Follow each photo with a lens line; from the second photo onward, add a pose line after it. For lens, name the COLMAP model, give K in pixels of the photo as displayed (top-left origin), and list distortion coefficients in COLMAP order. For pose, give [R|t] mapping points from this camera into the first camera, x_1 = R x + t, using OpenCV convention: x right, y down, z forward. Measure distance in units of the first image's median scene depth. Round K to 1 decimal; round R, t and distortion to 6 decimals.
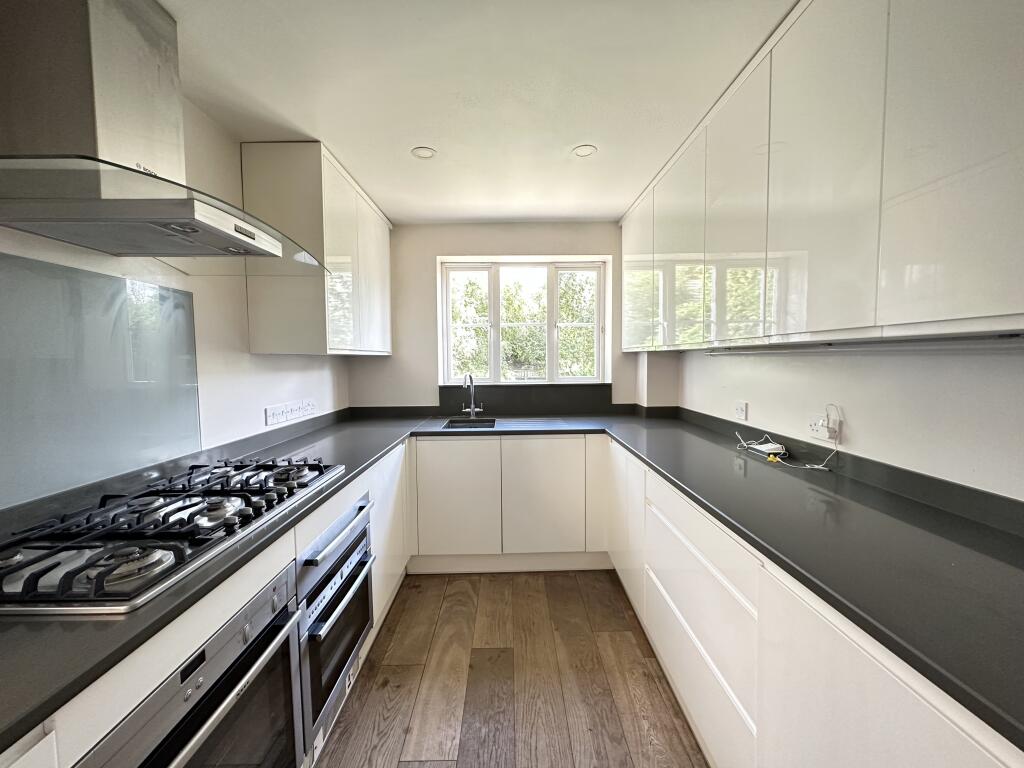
lens RADIAL K [[408.1, 0, 509.7], [0, 408.1, 381.1], [0, 0, 1]] dist [-0.004369, -0.000329]
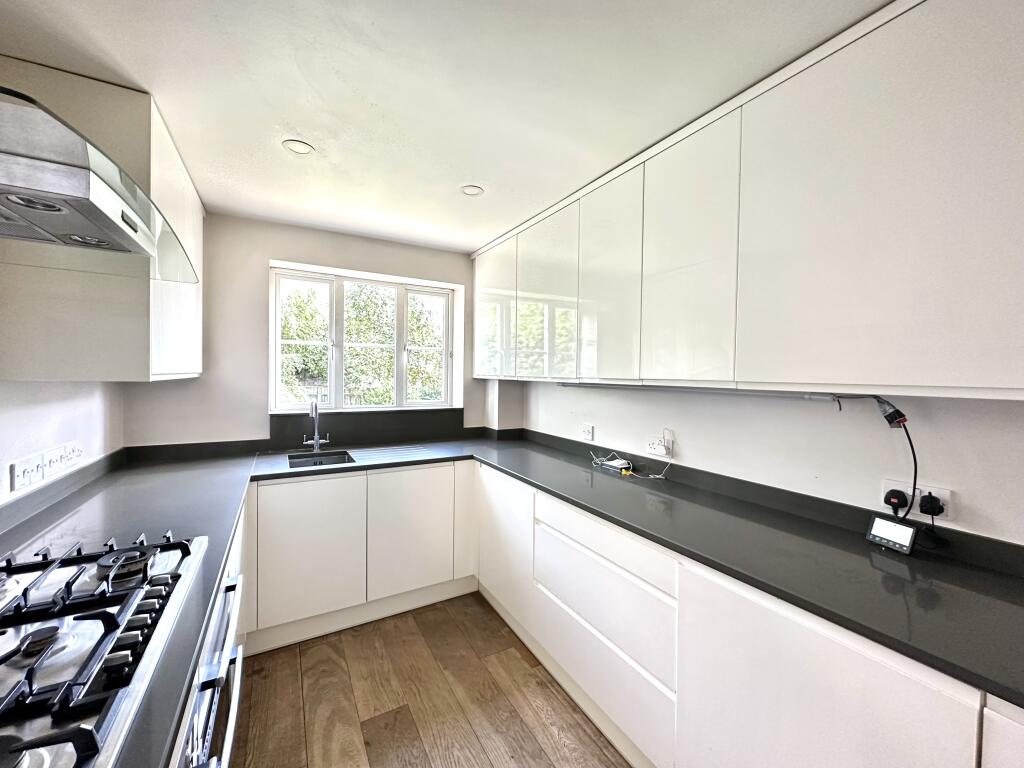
lens RADIAL K [[408.1, 0, 510.1], [0, 408.1, 380.4], [0, 0, 1]] dist [-0.004369, -0.000329]
pose [[0.871359, 0.014664, 0.490427, -0.195596], [0.003226, 0.999360, -0.035613, -0.034139], [-0.490635, 0.032614, 0.870755, 0.046763]]
